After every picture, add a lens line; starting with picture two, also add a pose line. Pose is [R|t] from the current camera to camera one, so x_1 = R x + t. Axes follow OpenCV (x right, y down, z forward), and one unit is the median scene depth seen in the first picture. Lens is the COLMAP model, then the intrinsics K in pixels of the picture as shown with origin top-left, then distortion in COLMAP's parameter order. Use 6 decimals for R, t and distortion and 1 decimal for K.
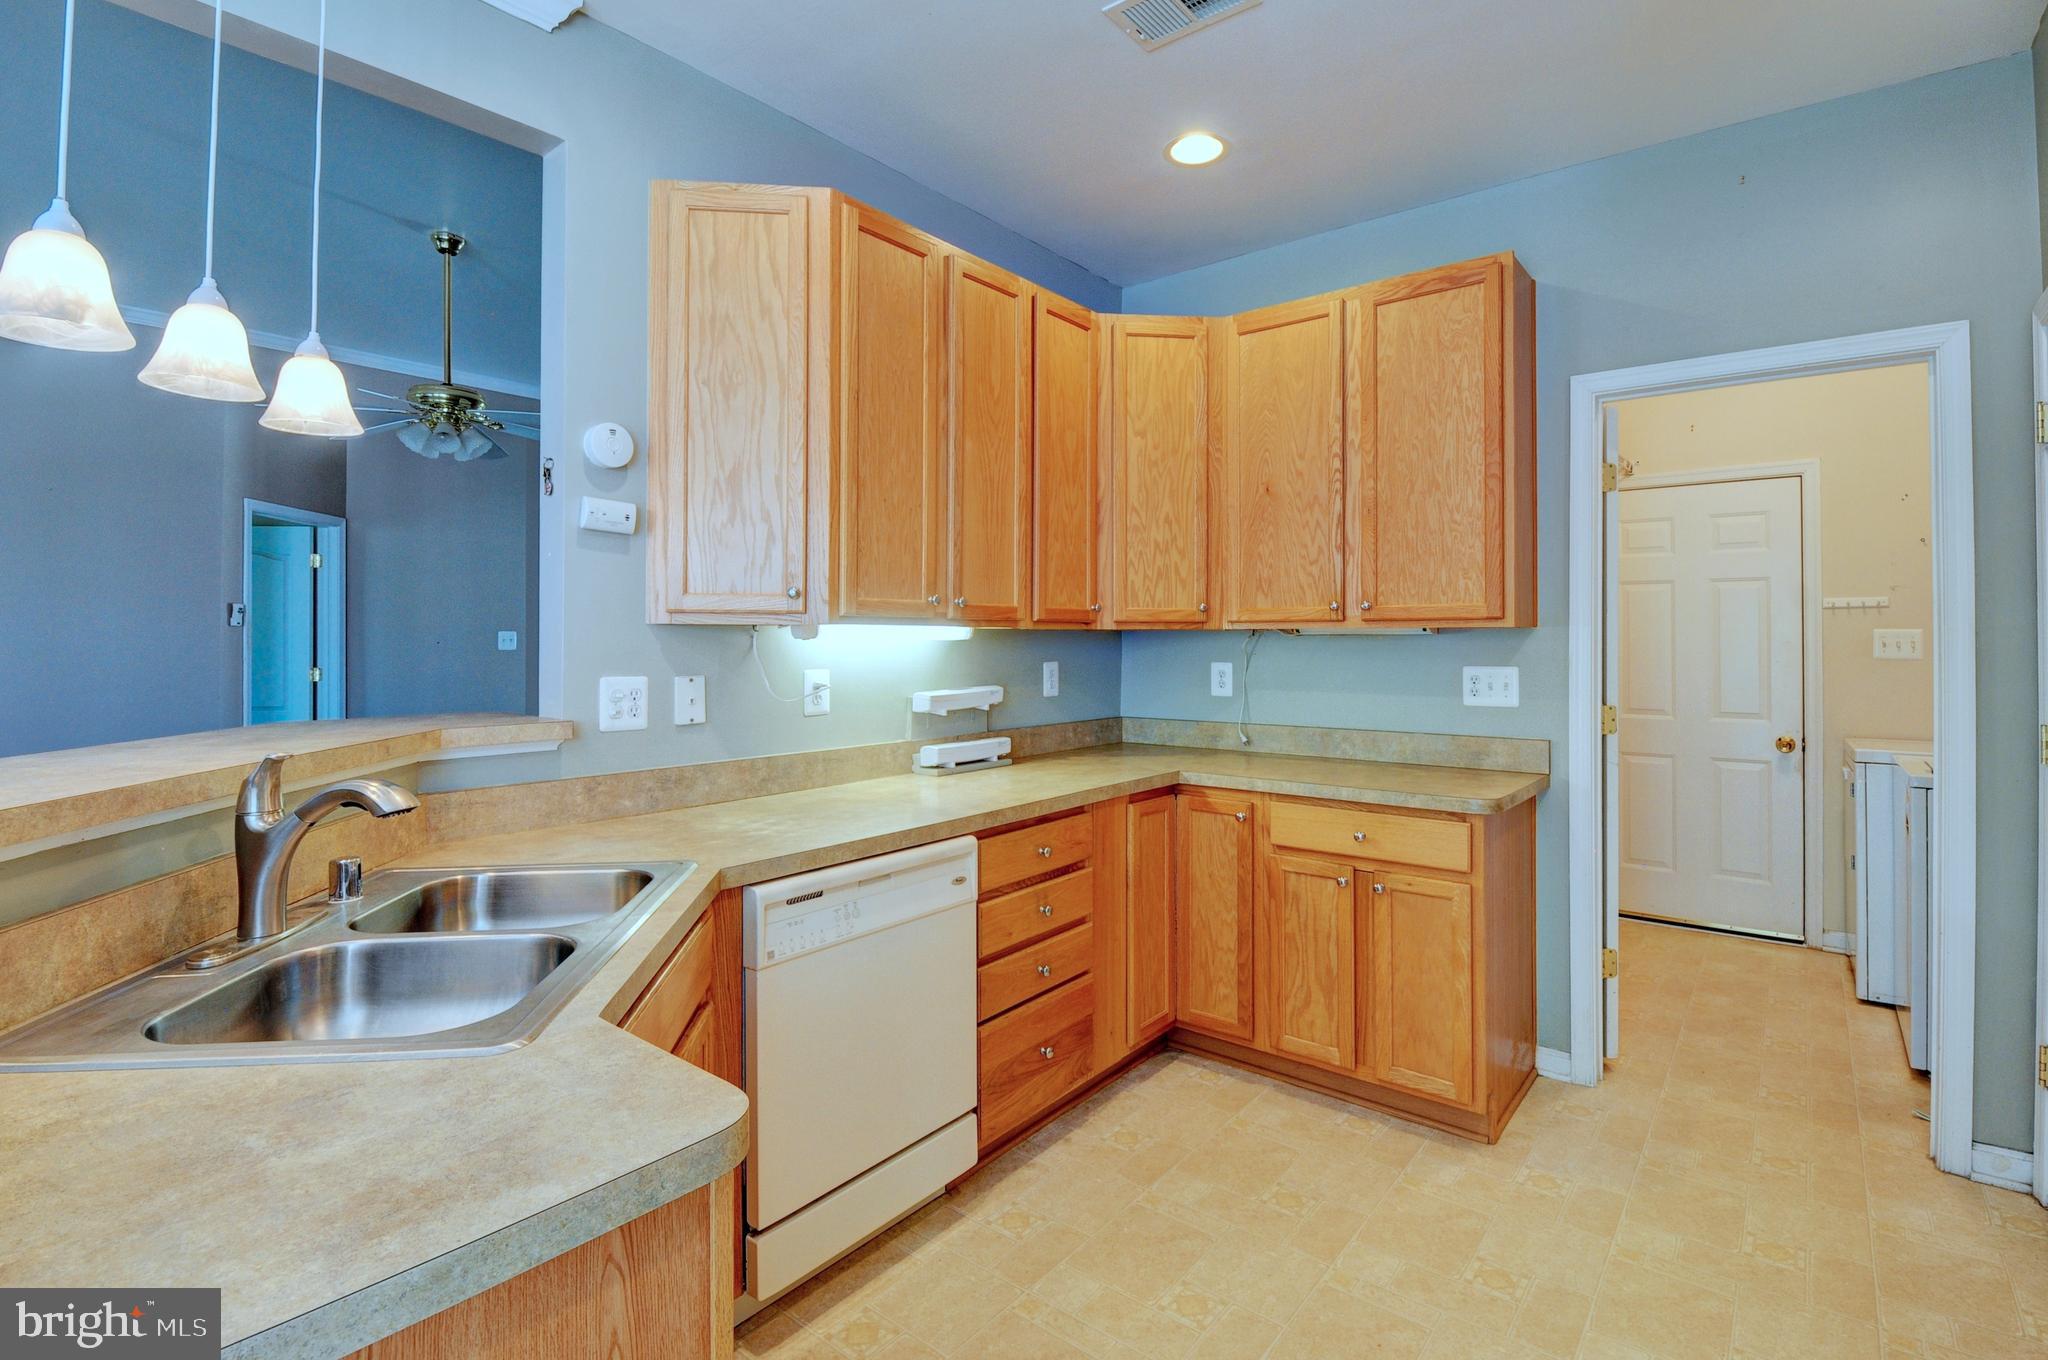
lens RADIAL K [[955.9, 0, 1038.1], [0, 955.9, 632.1], [0, 0, 1]] dist [0.021212, -0.026388]
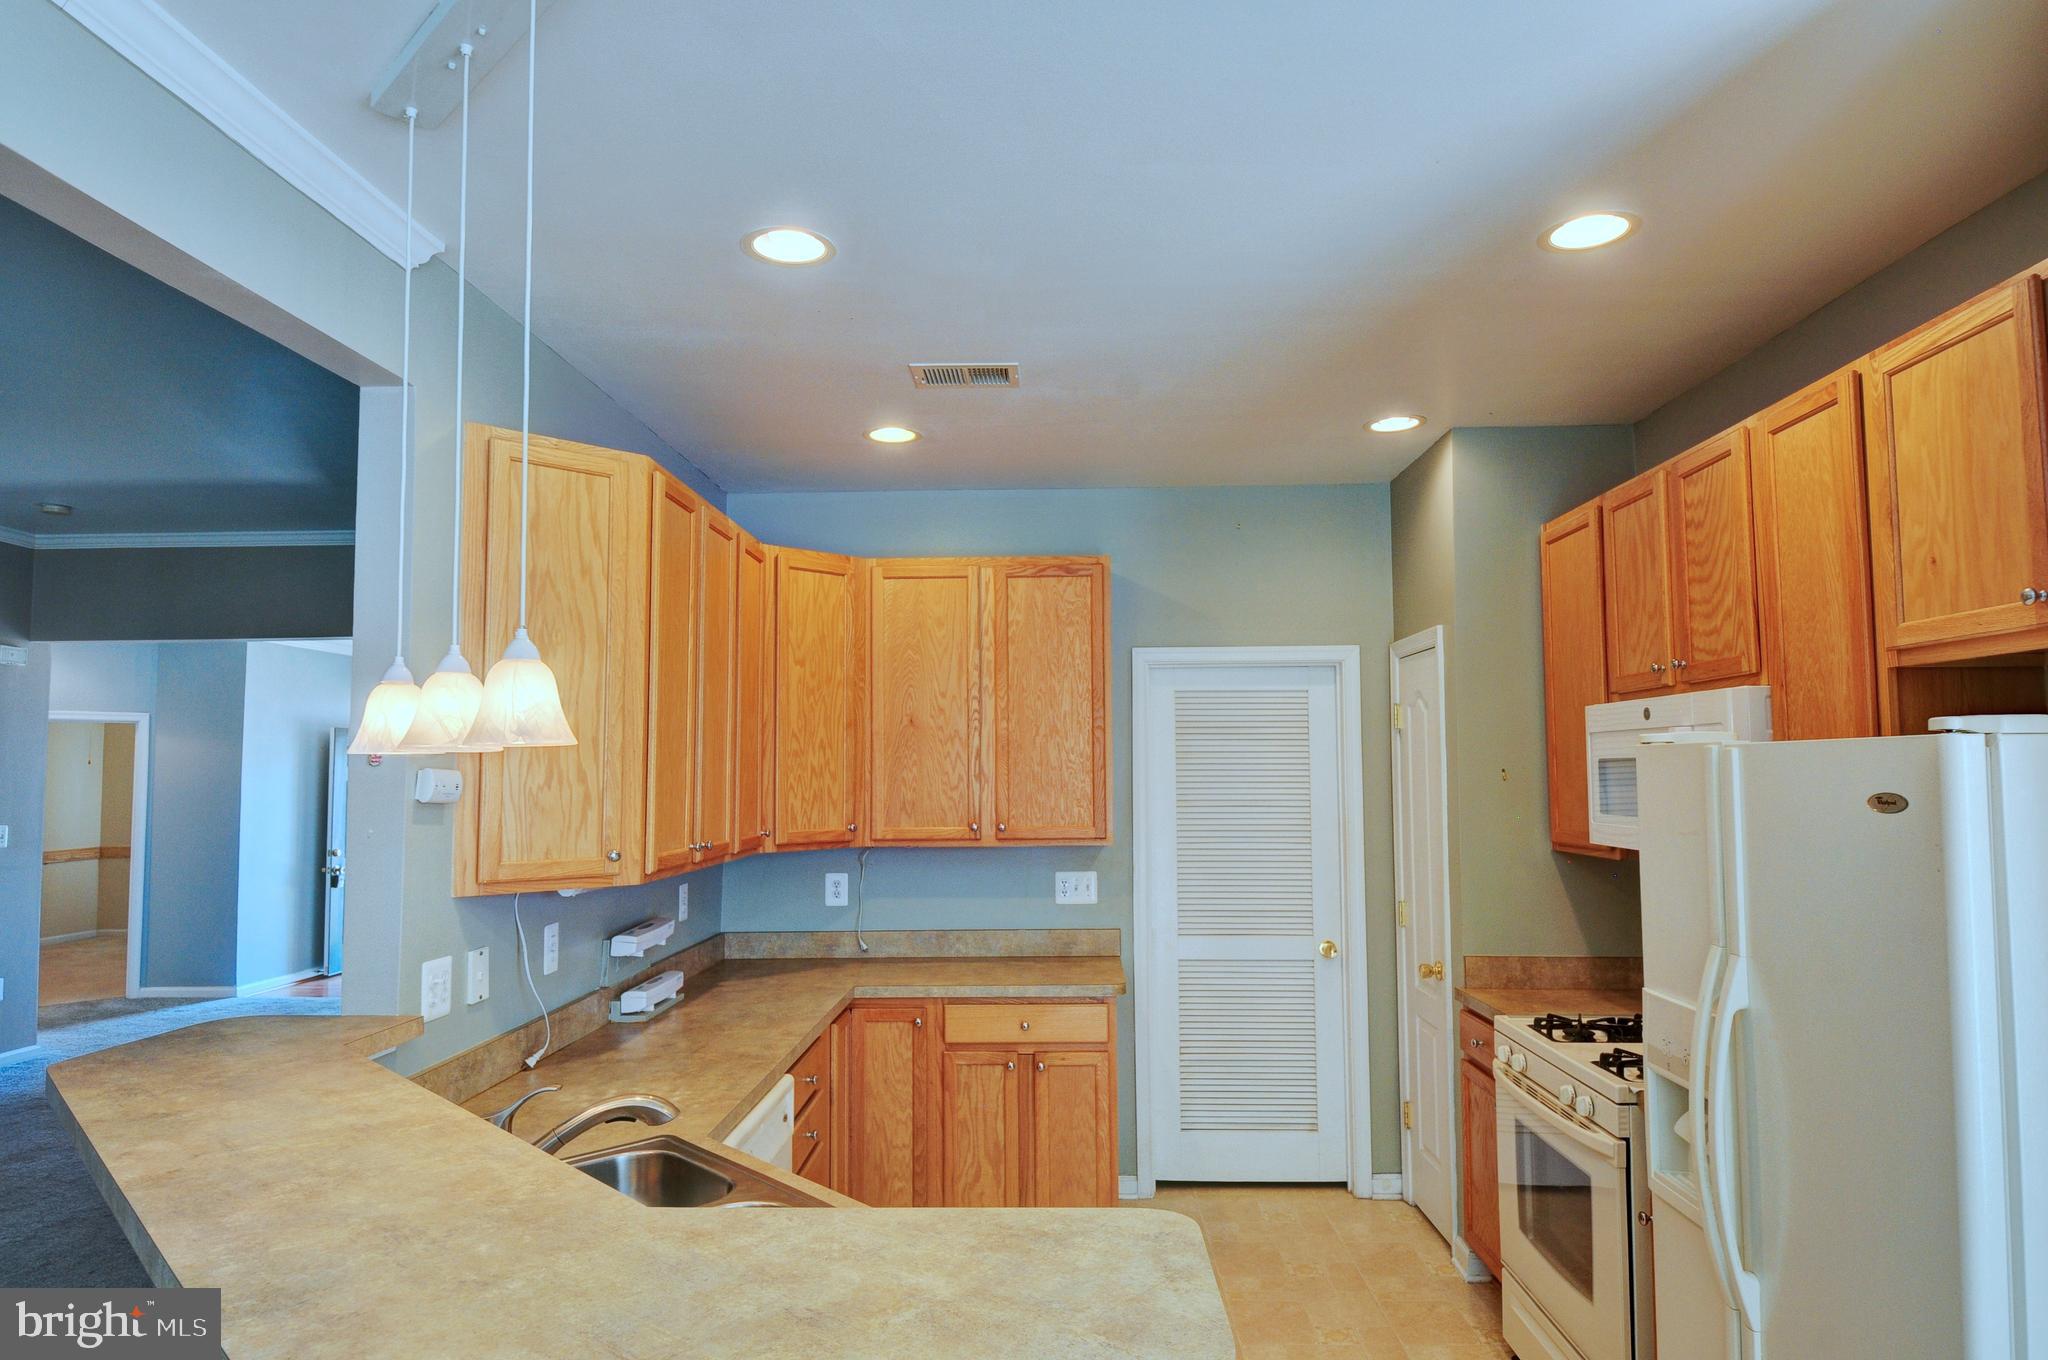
lens RADIAL K [[1185.8, 0, 1035.7], [0, 1185.8, 701.8], [0, 0, 1]] dist [0.032736, -0.030149]
pose [[0.796905, 0.029729, 0.603373, -0.530782], [0.003047, 0.998578, -0.053225, -0.107602], [-0.604097, 0.044254, 0.795681, -0.208769]]
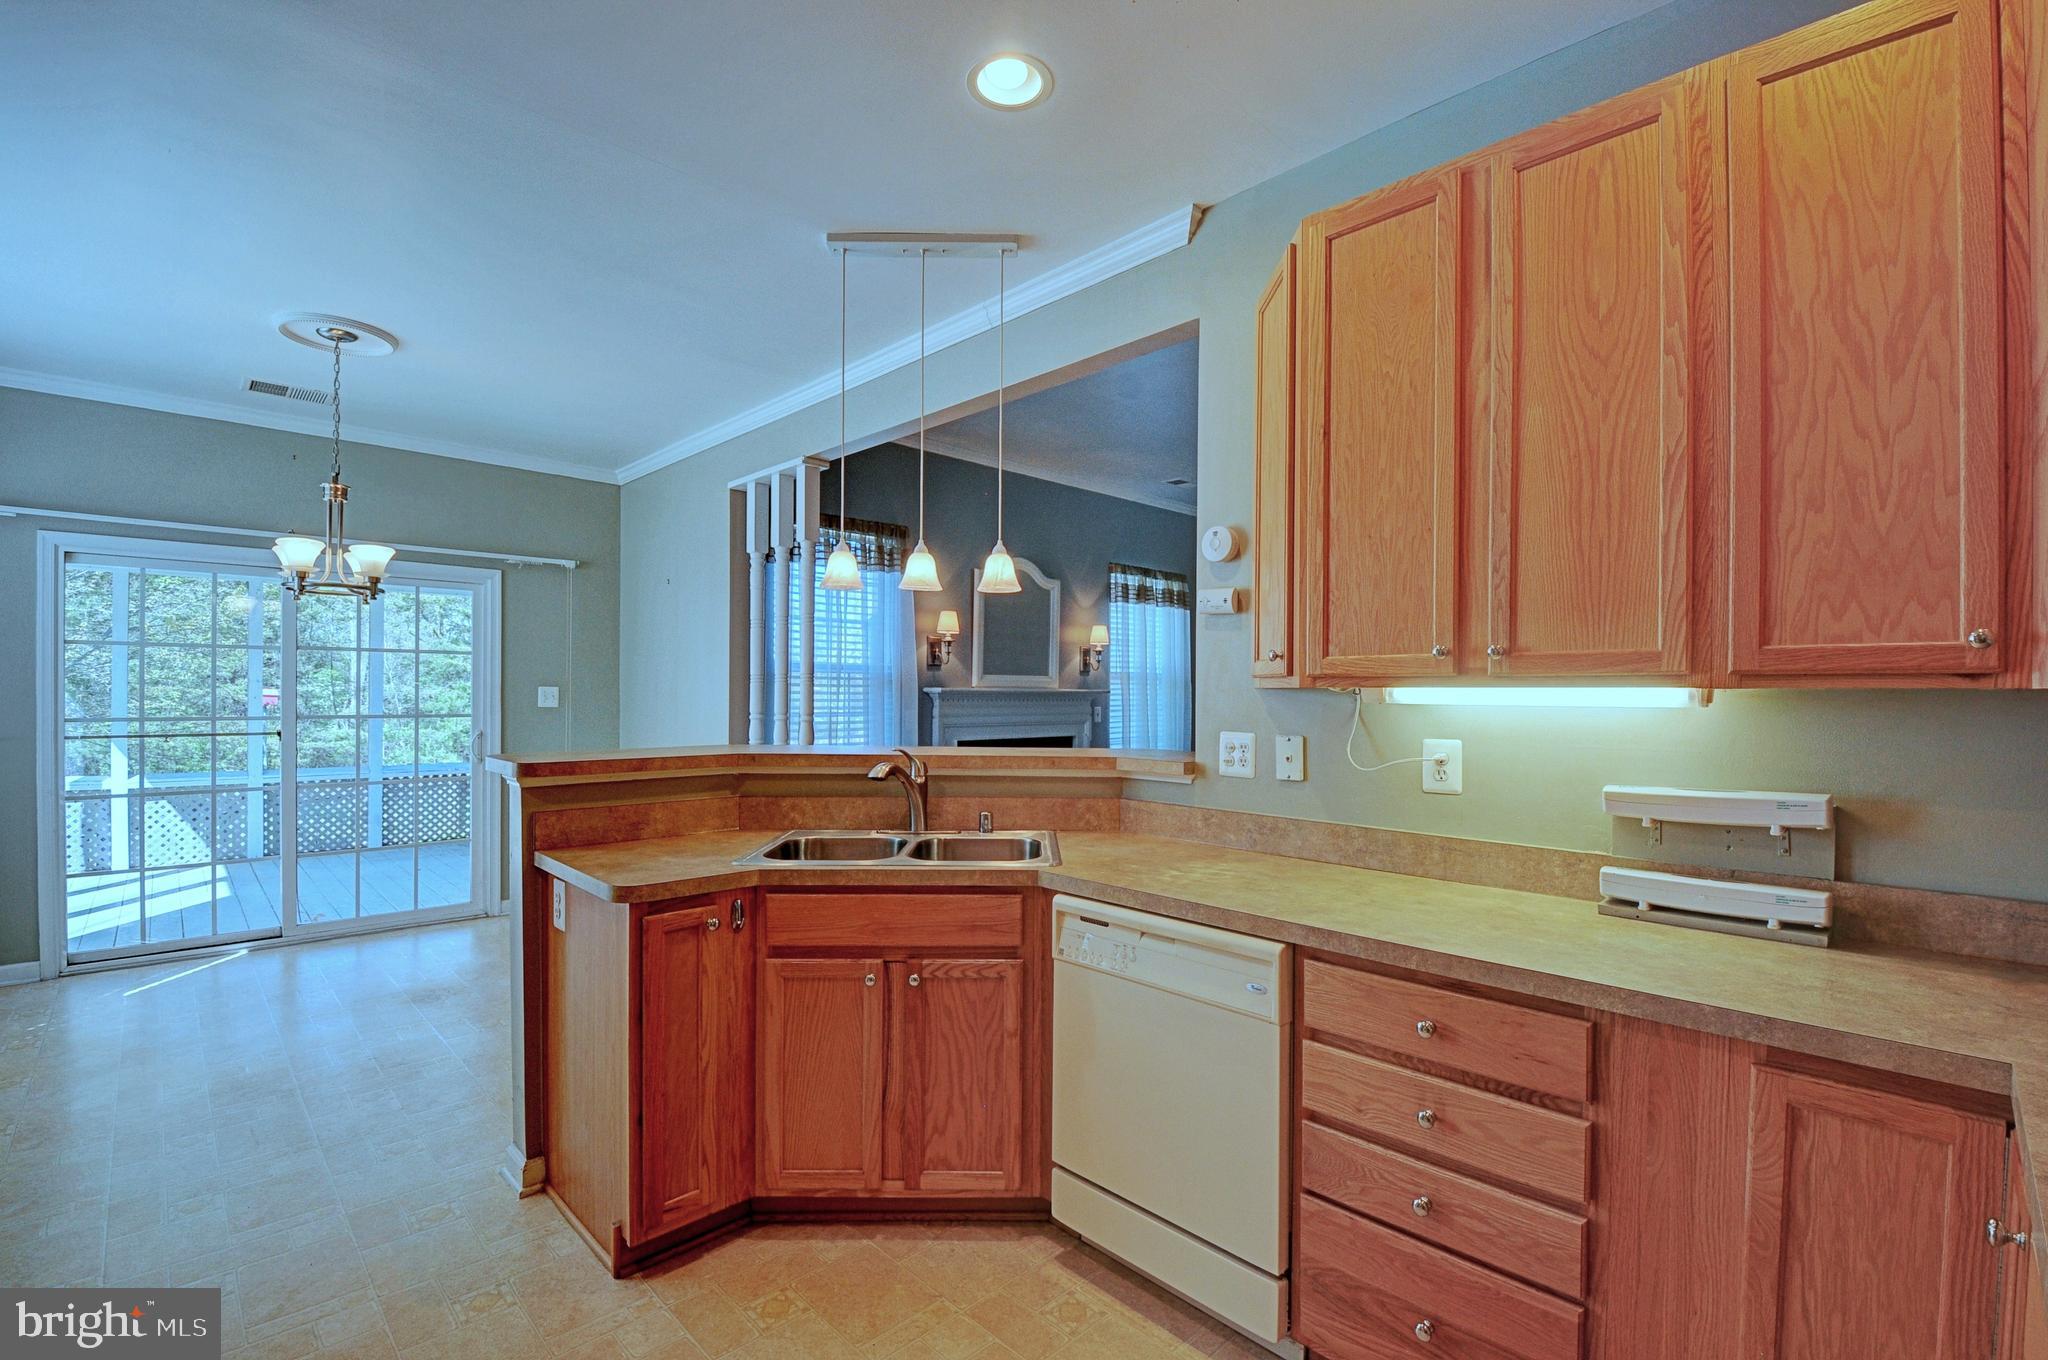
lens RADIAL K [[891.4, 0, 1034.8], [0, 891.4, 700.0], [0, 0, 1]] dist [0.015663, -0.024286]
pose [[-0.114393, 0.005820, -0.993419, 0.557695], [0.000407, 0.999983, 0.005812, -0.000339], [0.993436, 0.000261, -0.114393, 0.690973]]
